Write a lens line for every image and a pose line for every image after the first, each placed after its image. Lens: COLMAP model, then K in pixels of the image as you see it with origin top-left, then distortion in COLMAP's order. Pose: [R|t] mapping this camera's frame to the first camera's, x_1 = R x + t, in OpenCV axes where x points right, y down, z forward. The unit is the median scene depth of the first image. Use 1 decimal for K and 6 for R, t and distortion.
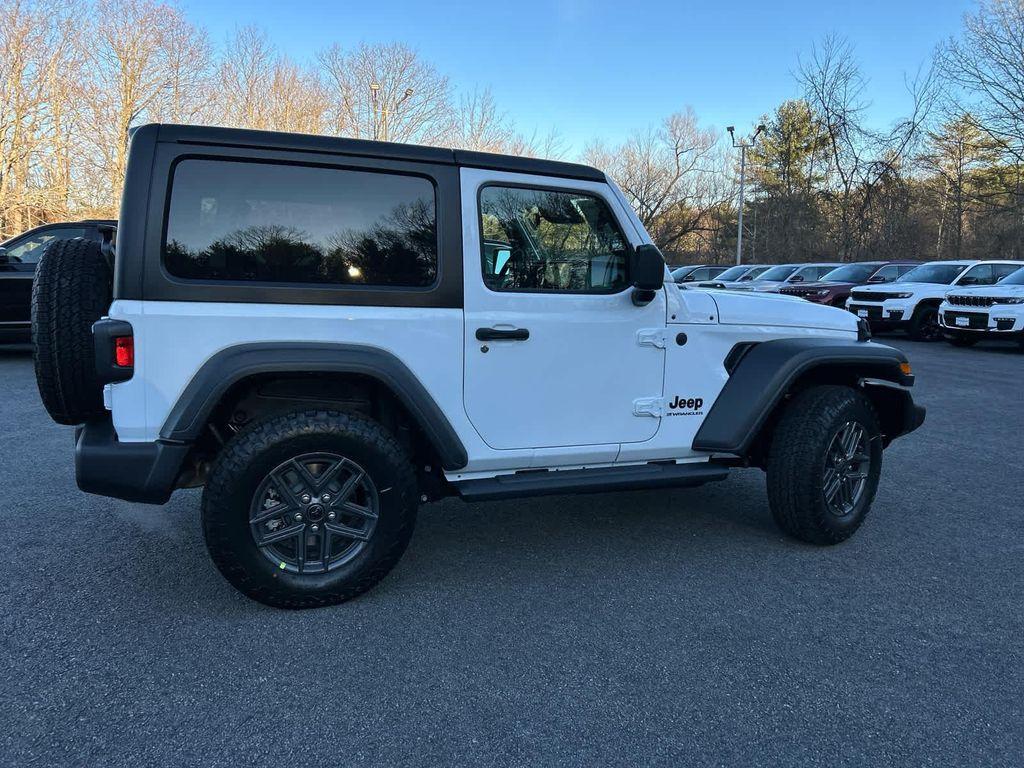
lens RADIAL K [[768.6, 0, 522.1], [0, 768.6, 365.6], [0, 0, 1]] dist [0.055097, -0.057605]
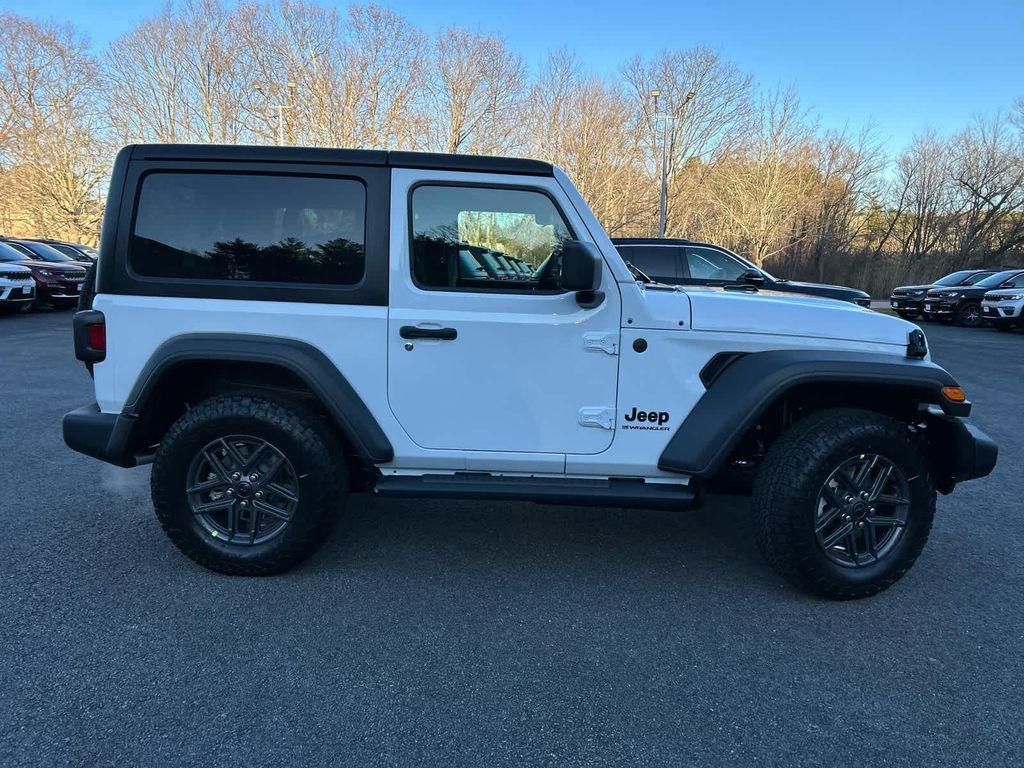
lens RADIAL K [[768.6, 0, 520.3], [0, 768.6, 364.8], [0, 0, 1]] dist [0.055097, -0.057605]
pose [[0.924390, 0.044674, -0.378823, 0.433430], [-0.048106, 0.998842, 0.000405, -0.005178], [0.378402, 0.017849, 0.925469, 0.111506]]
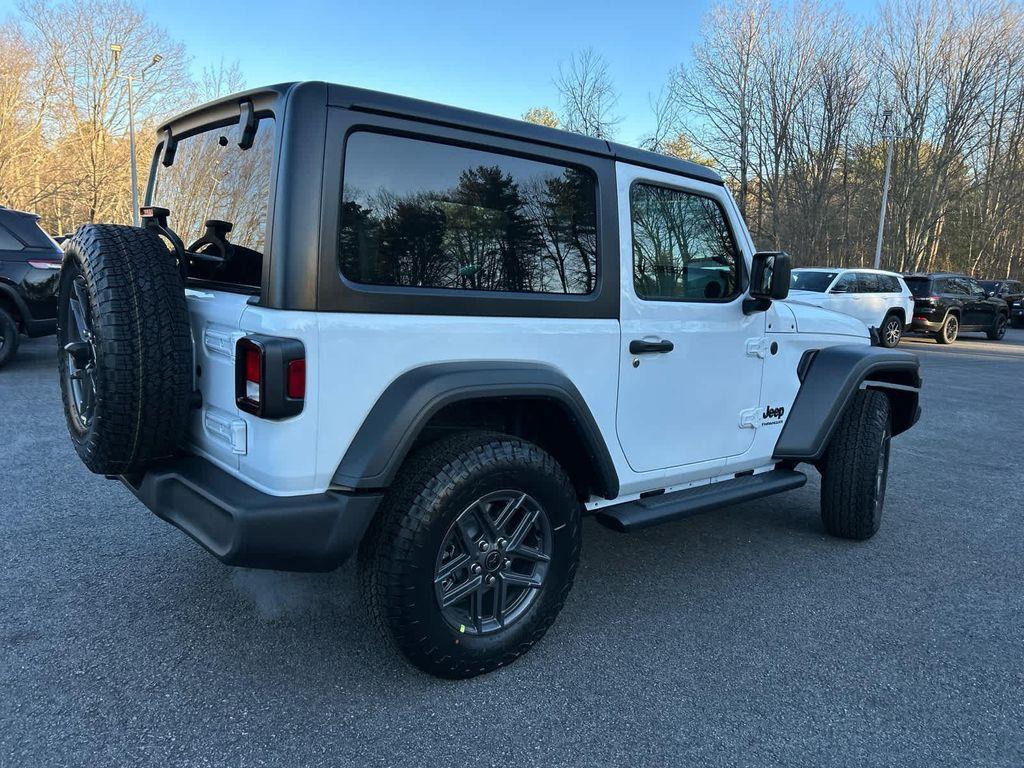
lens RADIAL K [[768.6, 0, 520.2], [0, 768.6, 376.3], [0, 0, 1]] dist [0.055097, -0.057605]
pose [[0.946940, -0.023201, 0.320571, -0.435561], [0.017063, 0.999614, 0.021944, -0.026540], [-0.320957, -0.015309, 0.946970, 0.165648]]
